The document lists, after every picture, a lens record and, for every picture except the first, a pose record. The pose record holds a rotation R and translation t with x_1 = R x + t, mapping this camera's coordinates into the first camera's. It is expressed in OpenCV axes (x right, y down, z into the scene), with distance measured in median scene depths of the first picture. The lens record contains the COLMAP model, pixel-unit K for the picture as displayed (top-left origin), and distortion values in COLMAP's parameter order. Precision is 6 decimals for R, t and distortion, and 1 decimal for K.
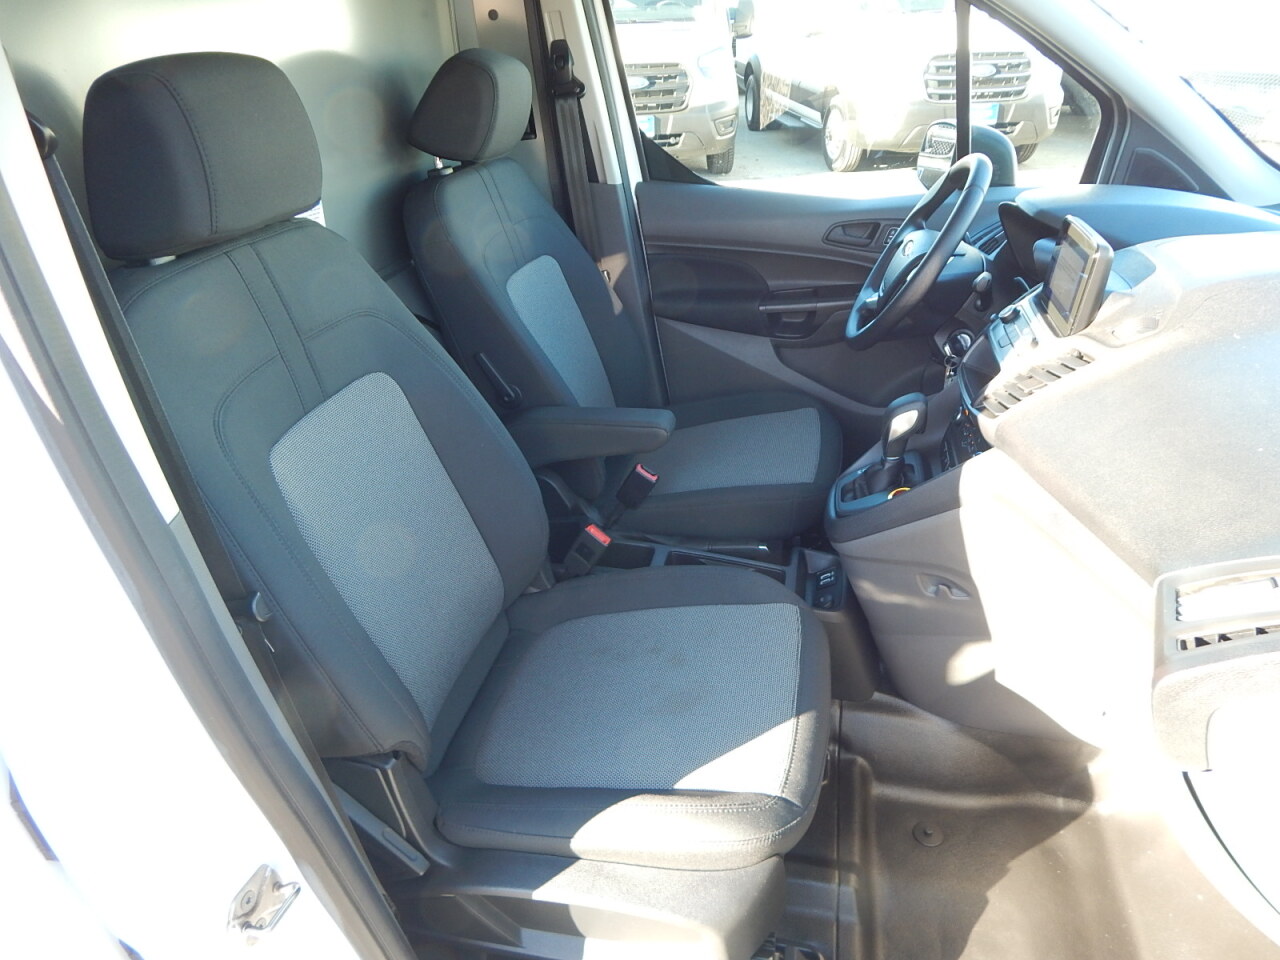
lens RADIAL K [[850.6, 0, 636.4], [0, 850.6, 474.7], [0, 0, 1]] dist [0.000520, 0.001907]
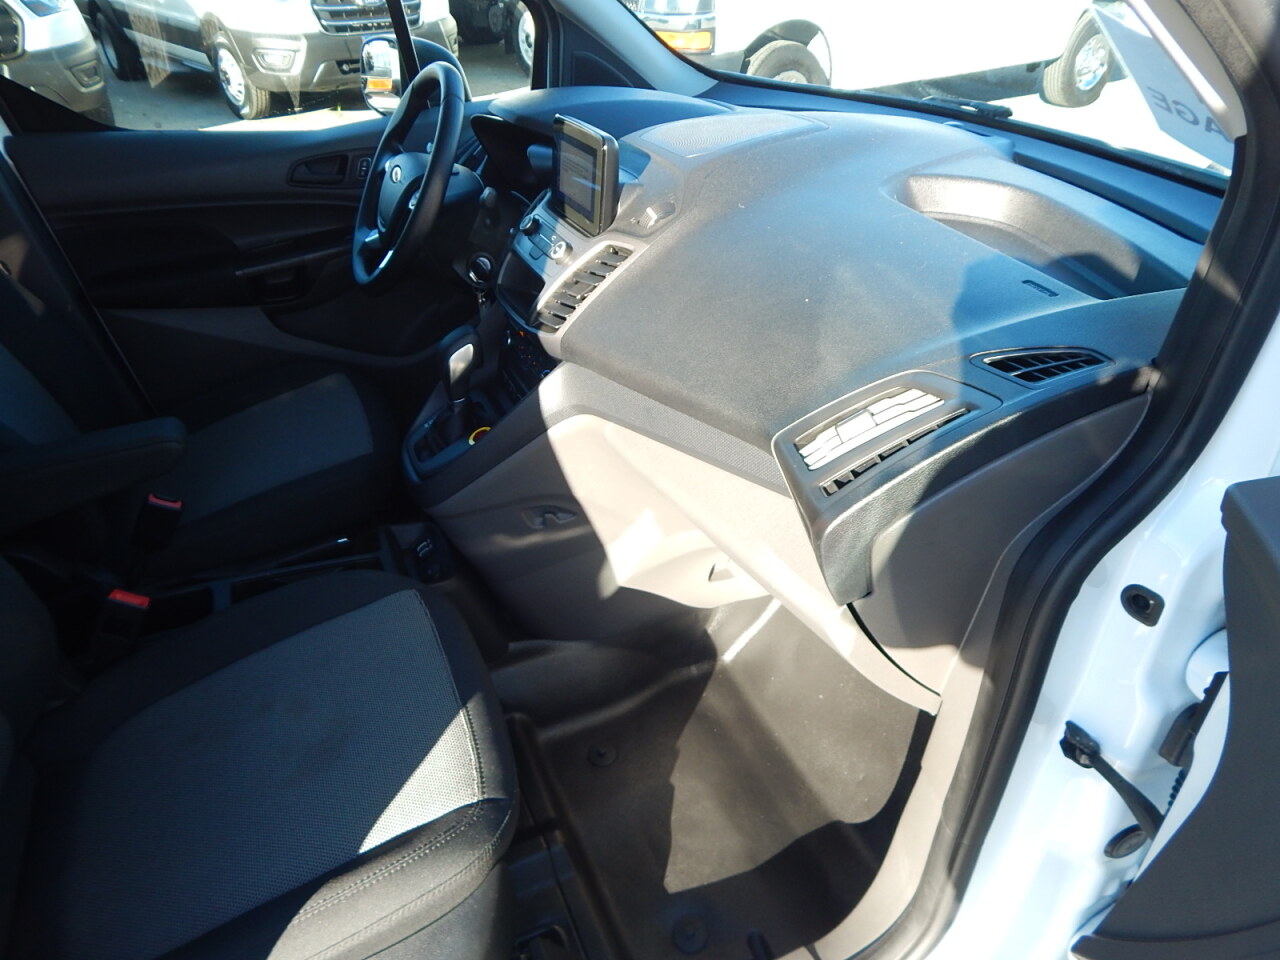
lens RADIAL K [[850.6, 0, 636.4], [0, 850.6, 474.7], [0, 0, 1]] dist [0.000520, 0.001907]
pose [[0.801703, -0.300280, 0.516822, -0.043884], [0.273023, 0.953146, 0.130271, -0.010595], [-0.531725, 0.036666, 0.846123, 0.119363]]
